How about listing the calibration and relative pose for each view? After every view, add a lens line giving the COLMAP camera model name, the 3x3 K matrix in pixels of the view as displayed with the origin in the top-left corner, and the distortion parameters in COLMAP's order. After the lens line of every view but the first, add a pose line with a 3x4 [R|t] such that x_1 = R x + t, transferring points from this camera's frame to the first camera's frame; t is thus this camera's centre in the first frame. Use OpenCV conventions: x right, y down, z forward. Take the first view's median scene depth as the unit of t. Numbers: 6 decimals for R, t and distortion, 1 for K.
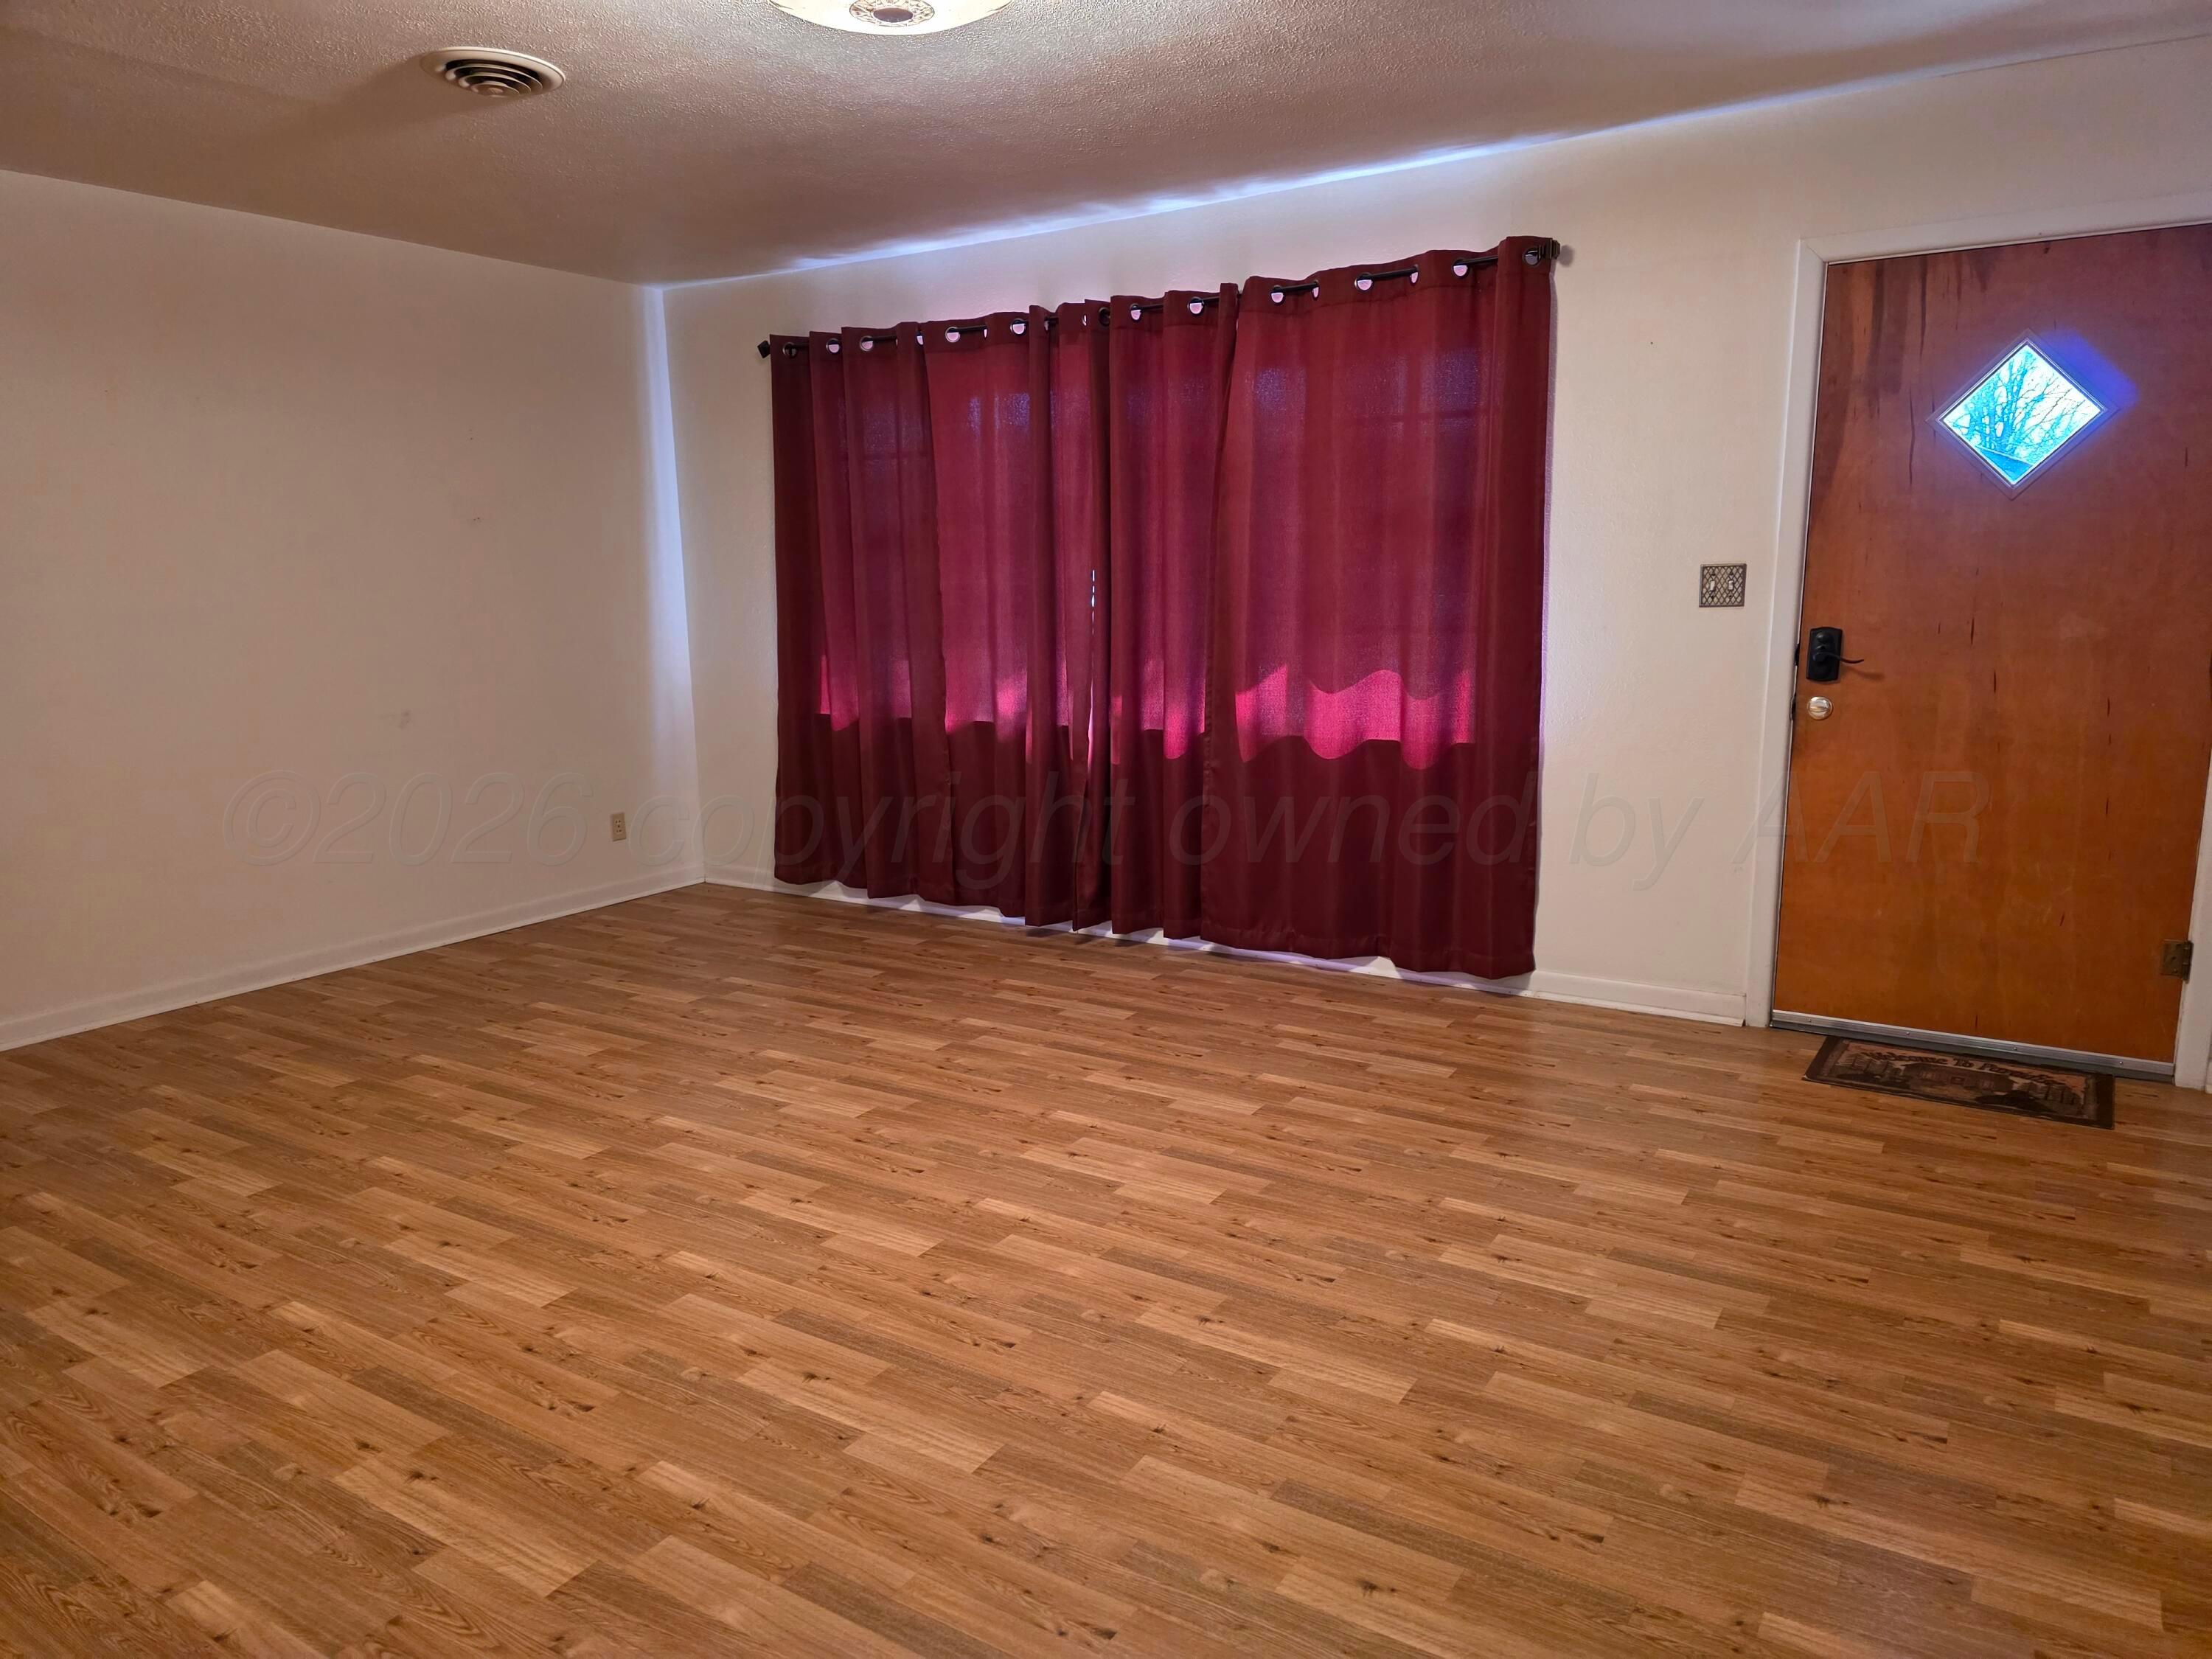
lens RADIAL K [[1495.7, 0, 1101.1], [0, 1495.7, 822.9], [0, 0, 1]] dist [0.065628, -0.052806]
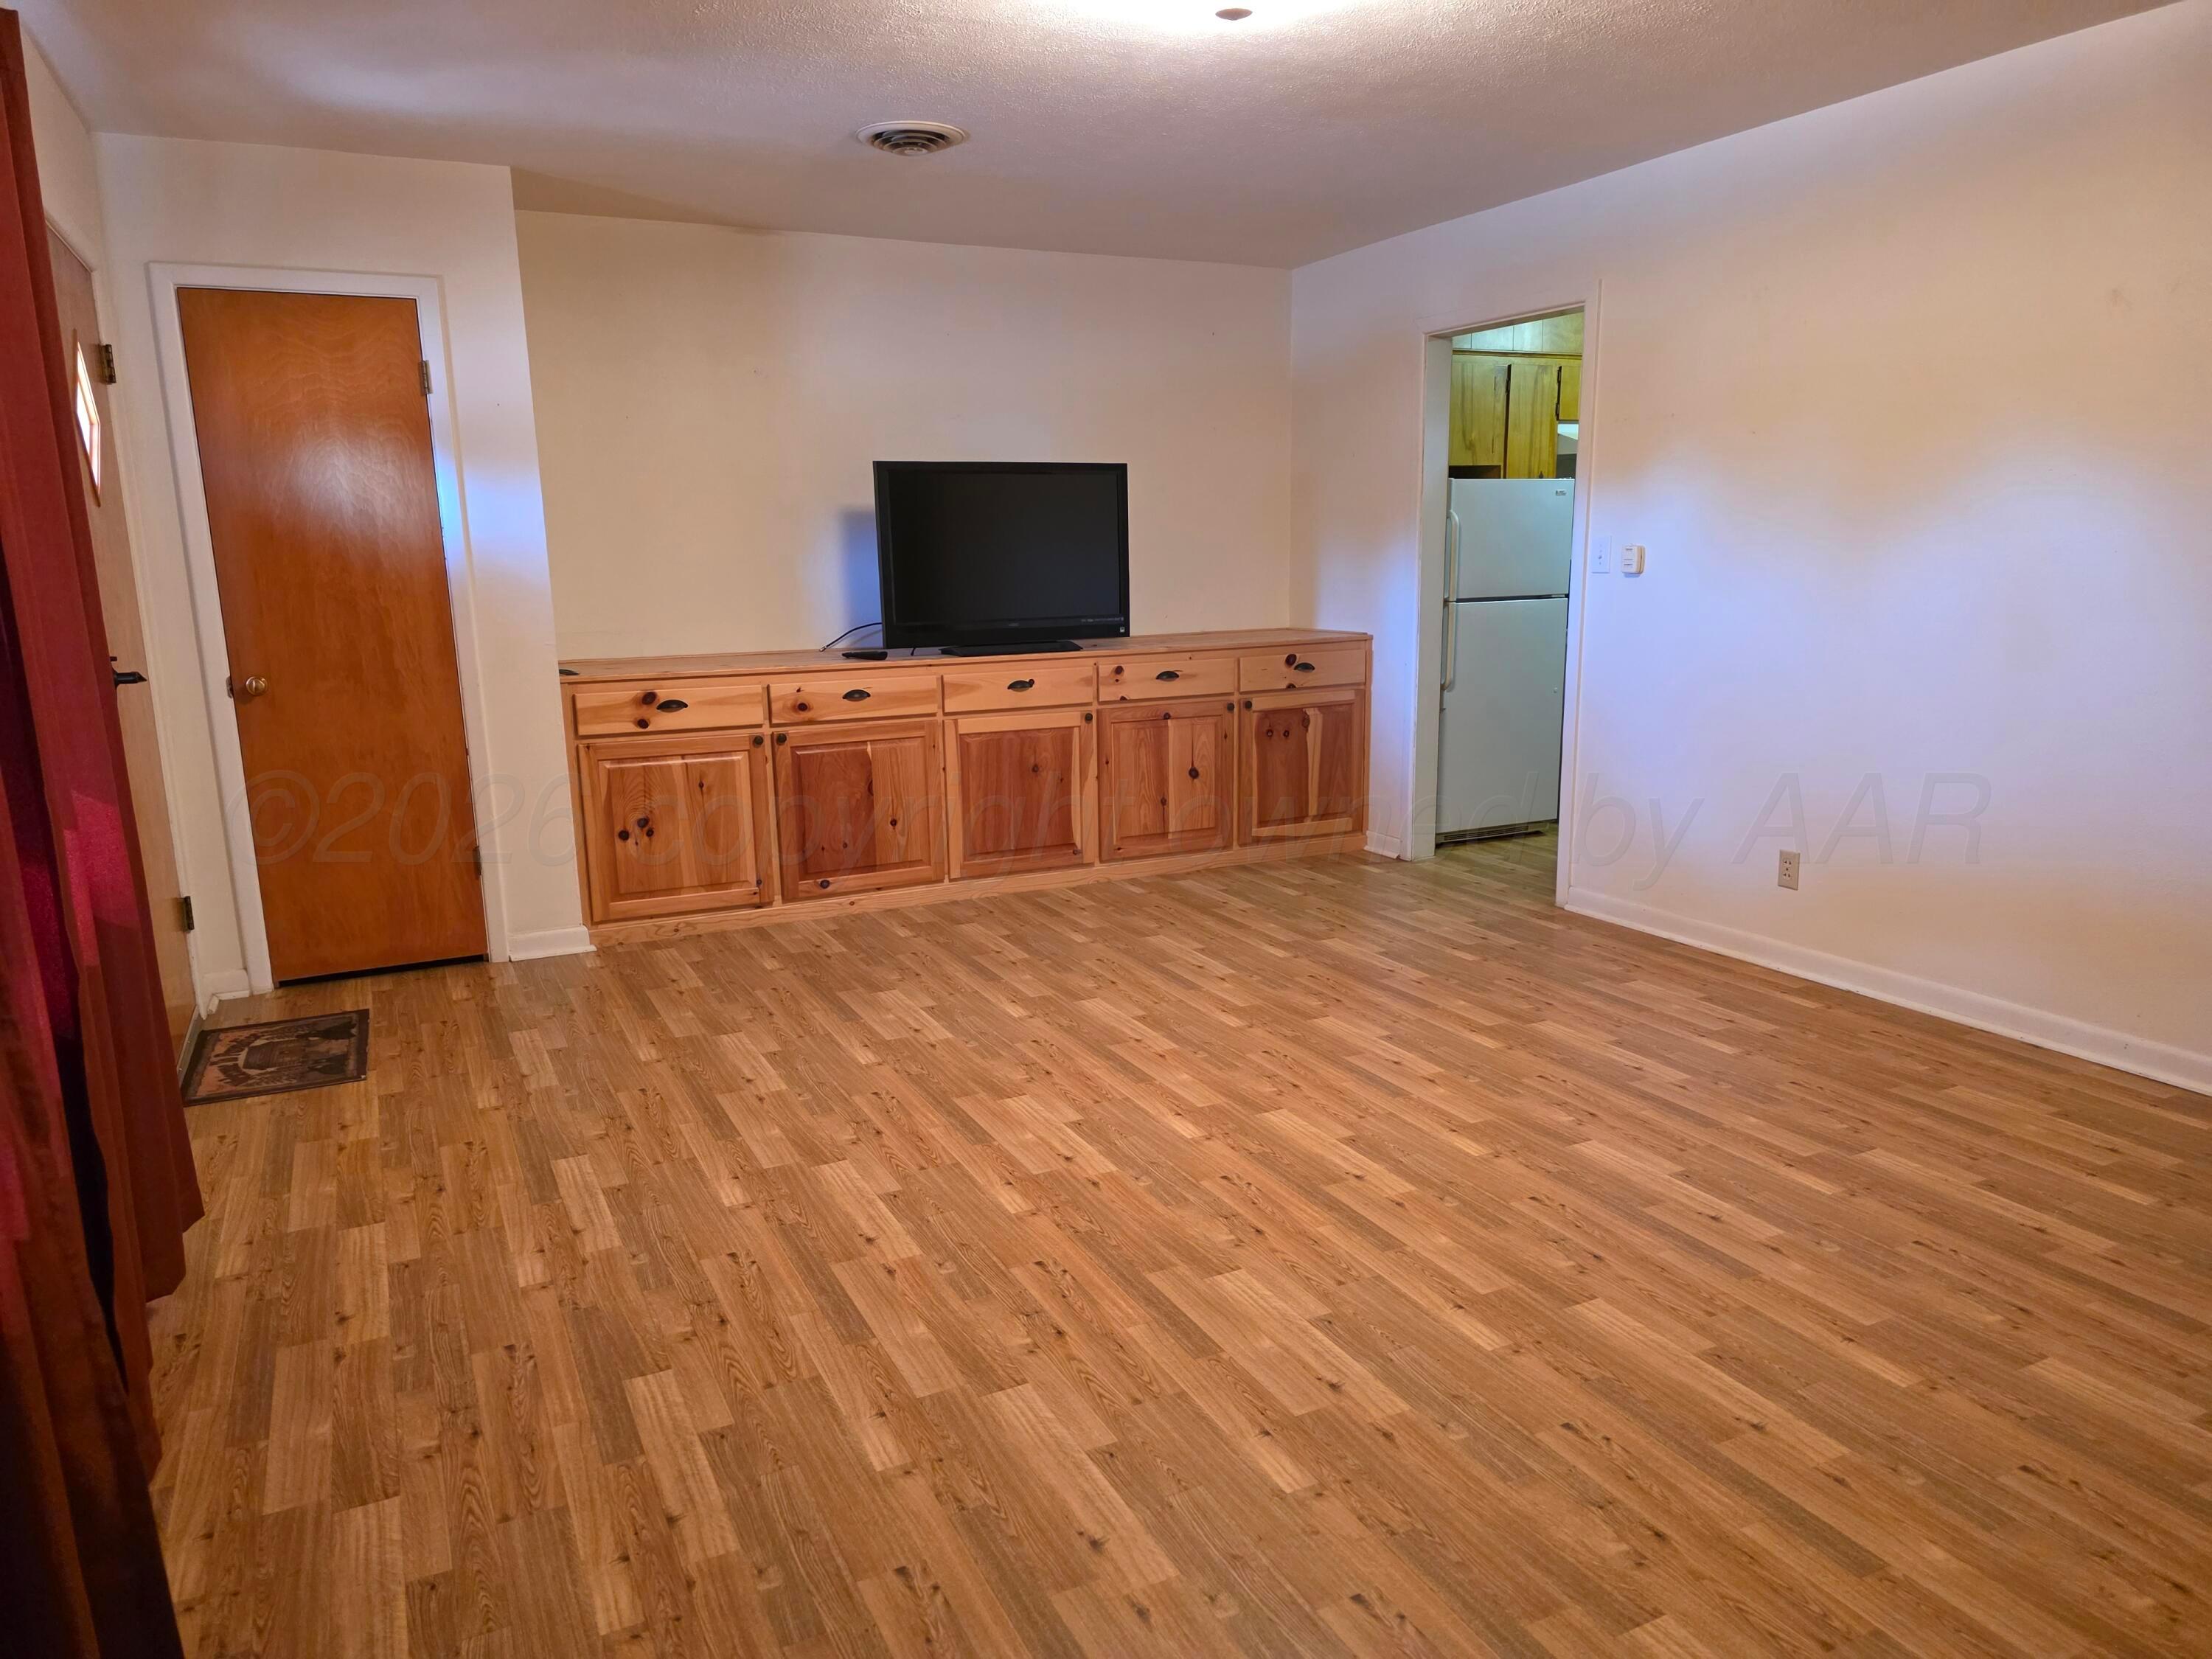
lens RADIAL K [[1495.7, 0, 1100.6], [0, 1495.7, 838.3], [0, 0, 1]] dist [0.065628, -0.052806]
pose [[-0.862160, -0.067182, 0.502163, -0.523629], [0.116217, 0.938514, 0.325091, -0.291326], [-0.493127, 0.338640, -0.801342, 1.755354]]
